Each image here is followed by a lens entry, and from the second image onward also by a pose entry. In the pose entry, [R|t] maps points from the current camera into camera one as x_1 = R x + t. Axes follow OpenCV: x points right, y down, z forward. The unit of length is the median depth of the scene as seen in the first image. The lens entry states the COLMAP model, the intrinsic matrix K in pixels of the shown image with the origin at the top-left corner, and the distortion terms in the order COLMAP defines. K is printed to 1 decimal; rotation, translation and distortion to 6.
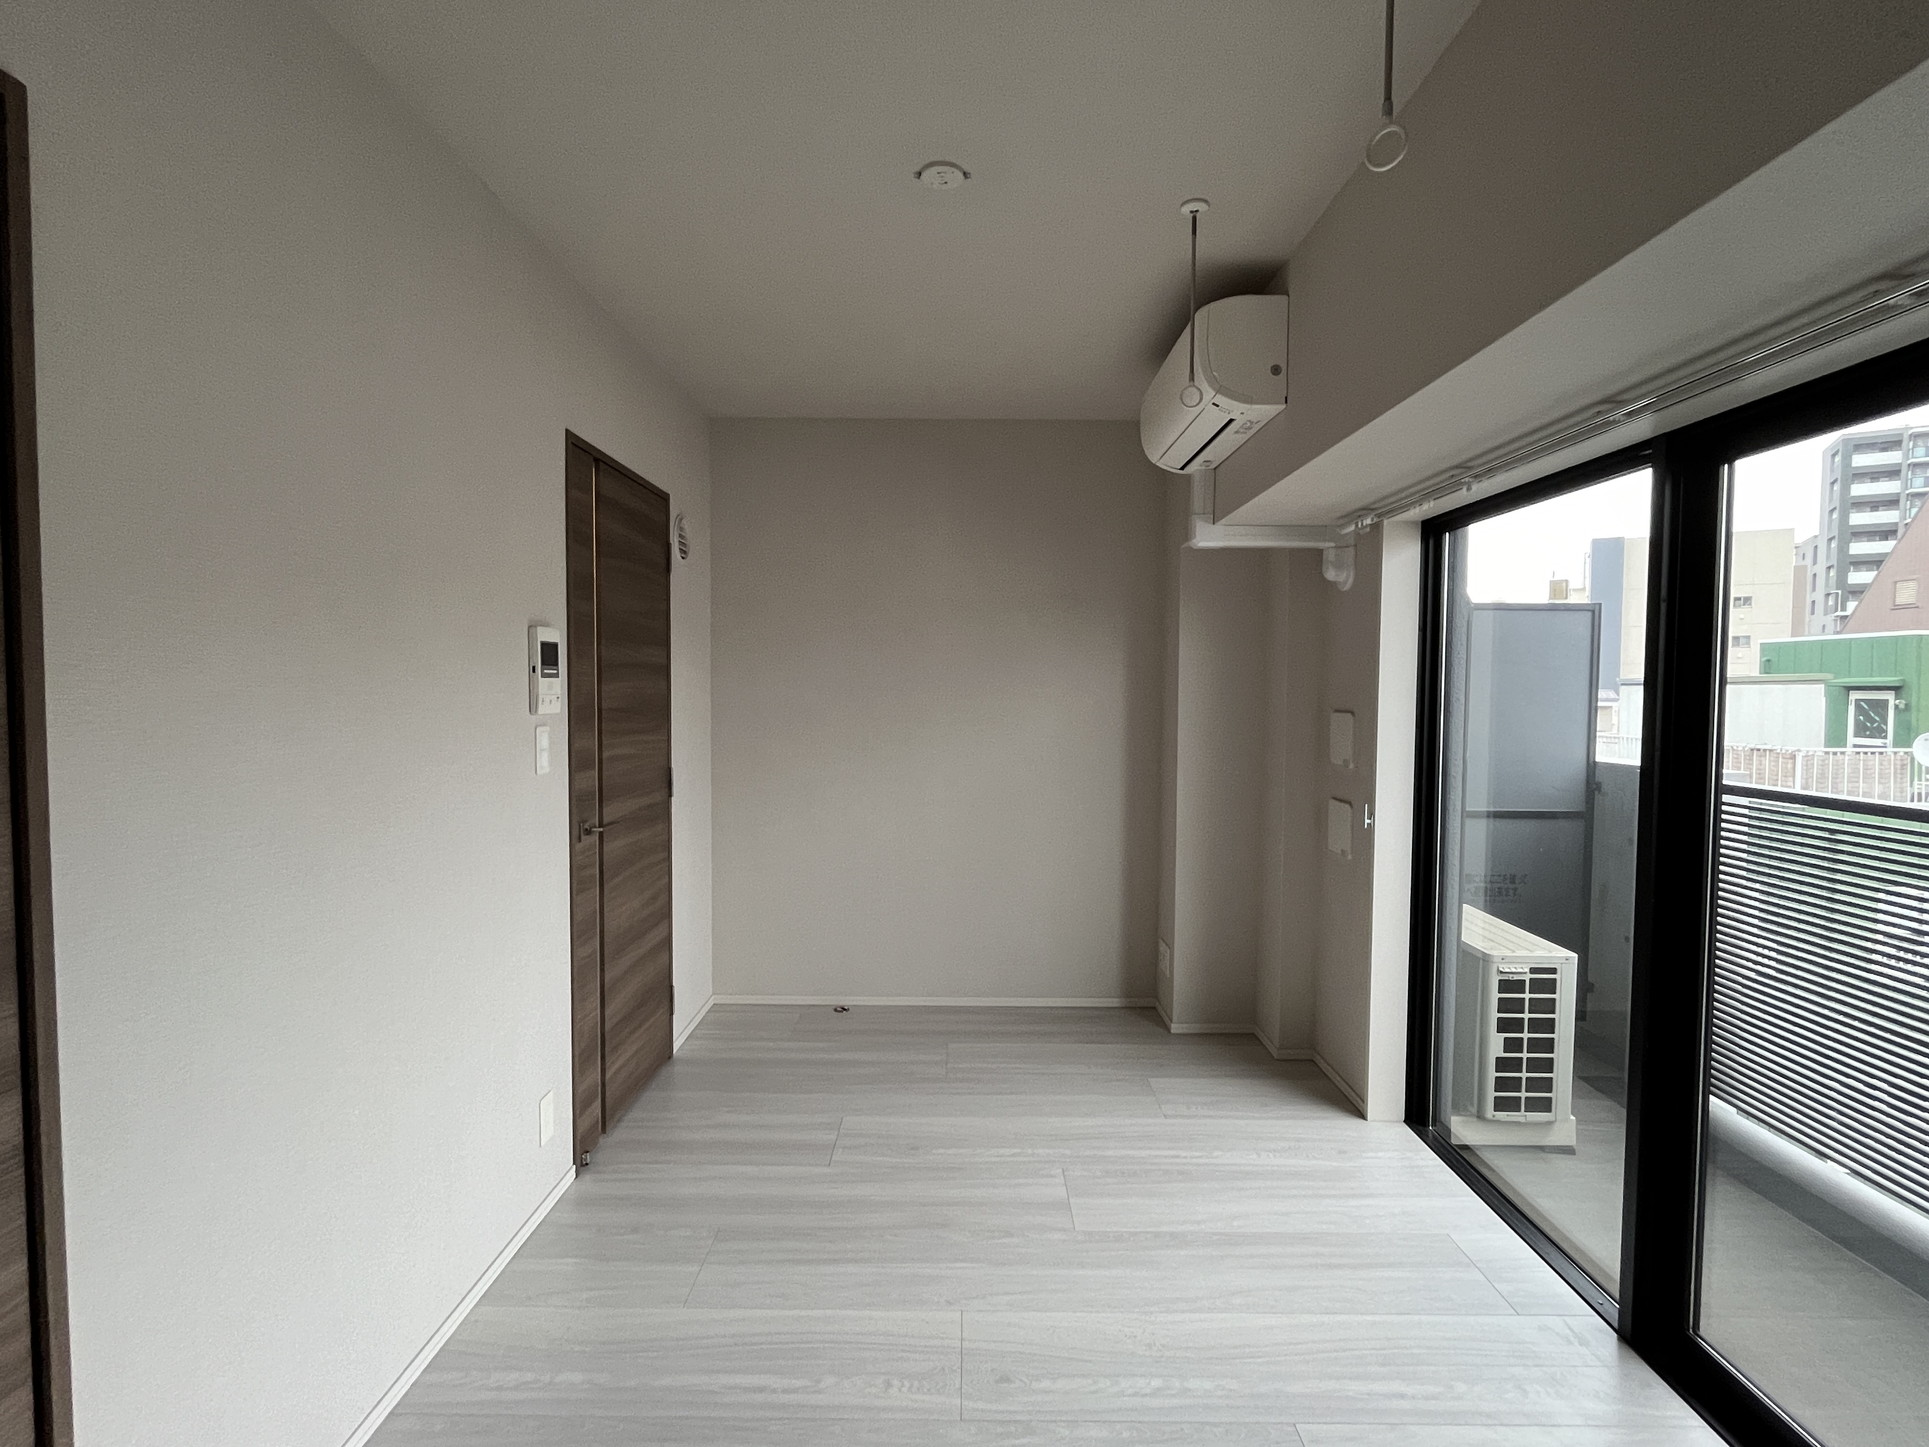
lens RADIAL K [[928.4, 0, 959.6], [0, 928.4, 726.3], [0, 0, 1]] dist [-0.004463, 0.000819]
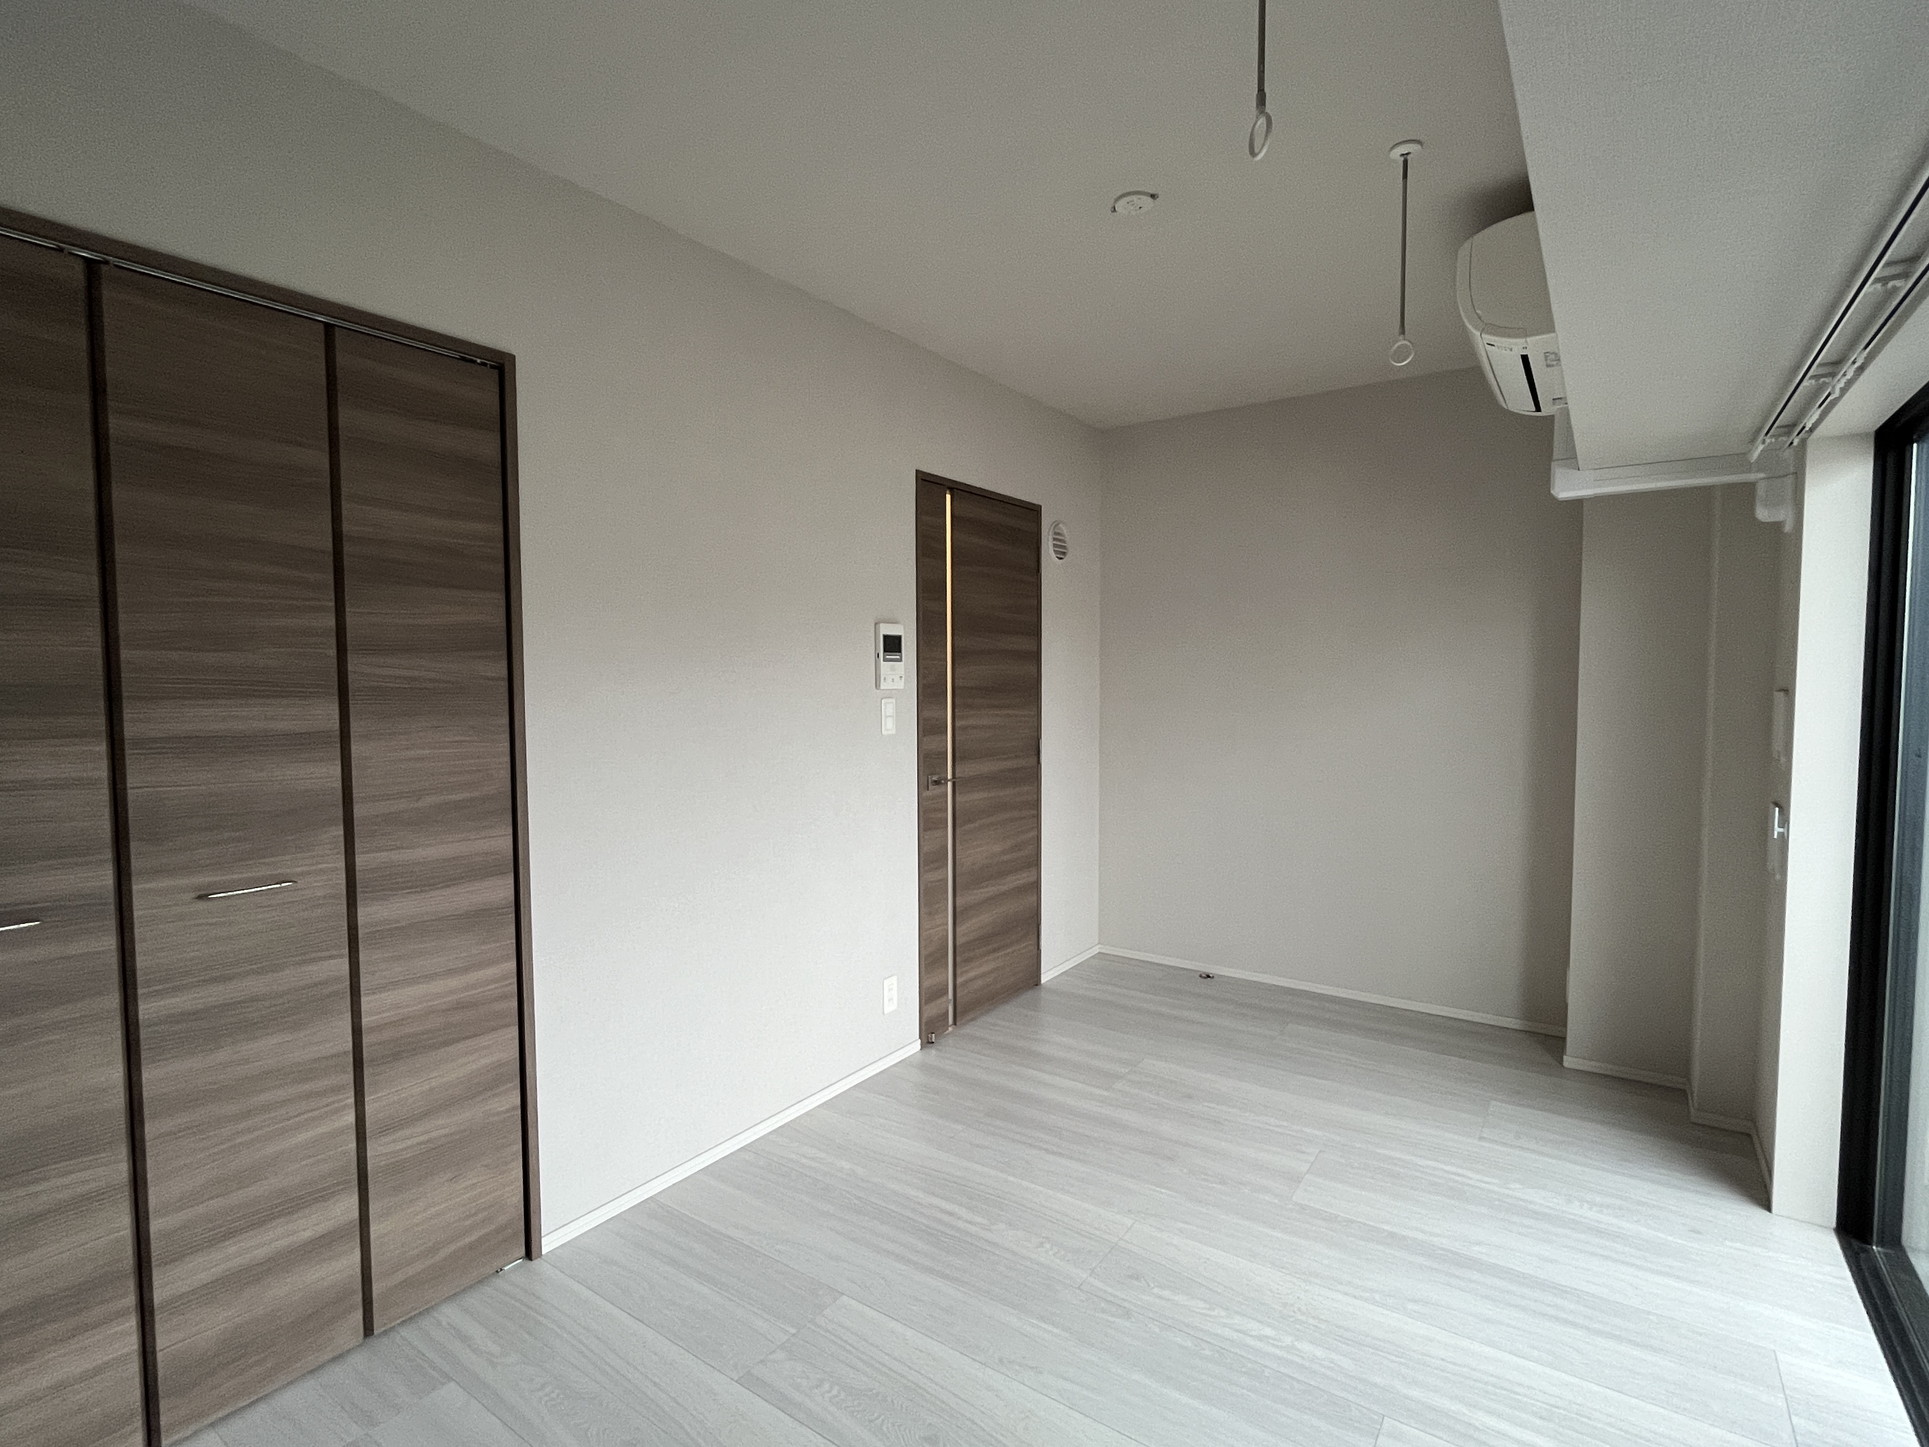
lens RADIAL K [[928.4, 0, 962.2], [0, 928.4, 728.0], [0, 0, 1]] dist [-0.004463, 0.000819]
pose [[0.822985, 0.022227, -0.567628, 0.328220], [-0.014925, 0.999735, 0.017508, 0.014364], [0.567867, -0.005937, 0.823099, -0.026994]]
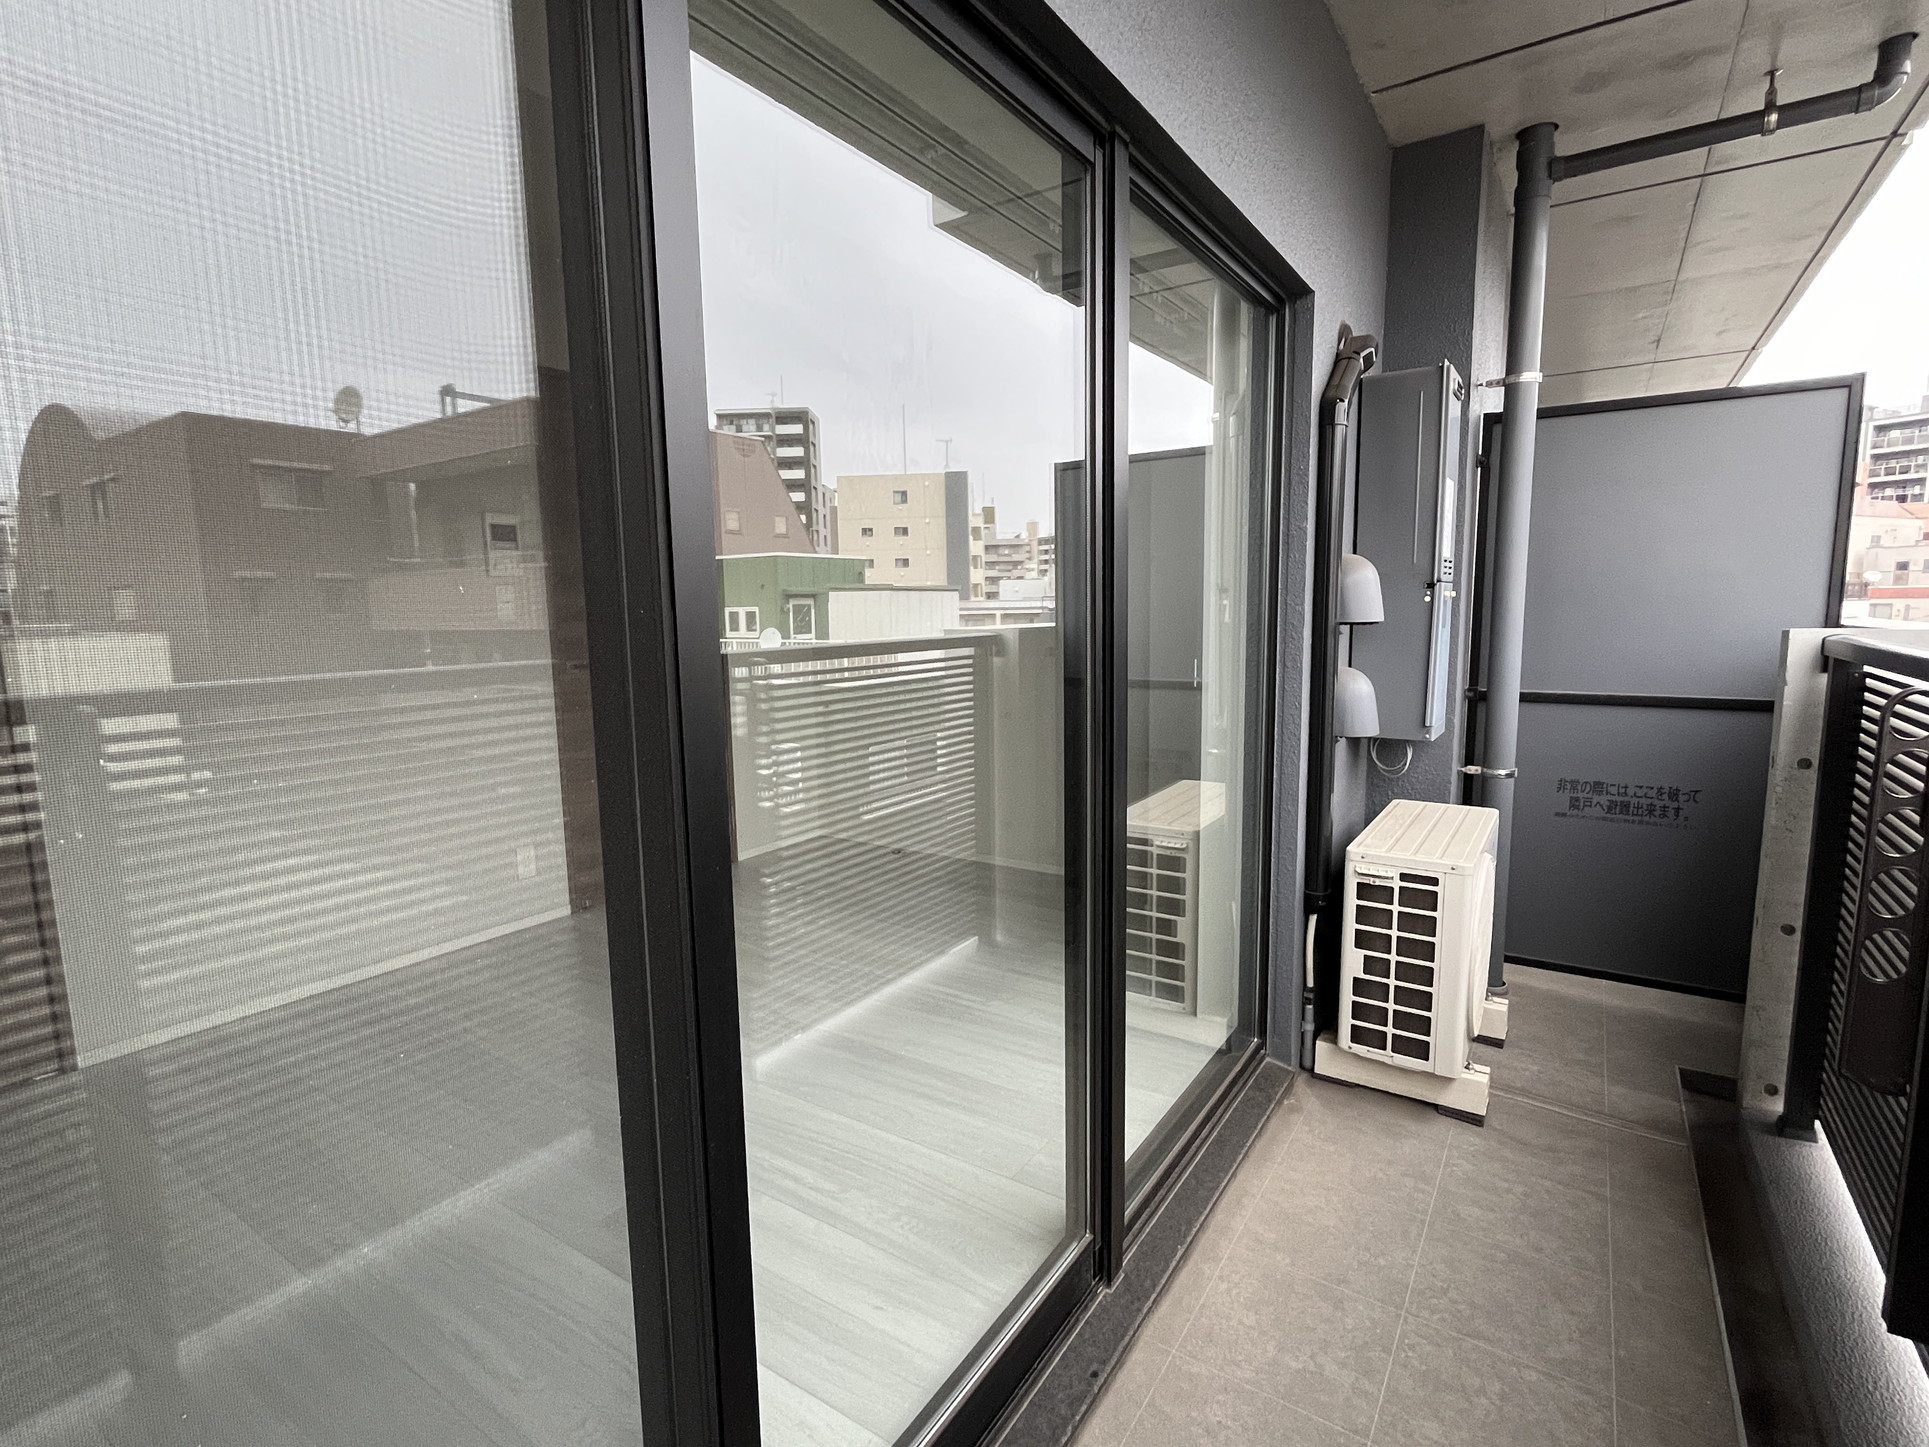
lens RADIAL K [[928.4, 0, 957.2], [0, 928.4, 723.4], [0, 0, 1]] dist [-0.004463, 0.000819]
pose [[0.833656, 0.050511, -0.549970, 0.759277], [-0.000433, 0.995868, 0.090807, 0.067482], [0.552284, -0.075464, 0.830233, 0.164770]]
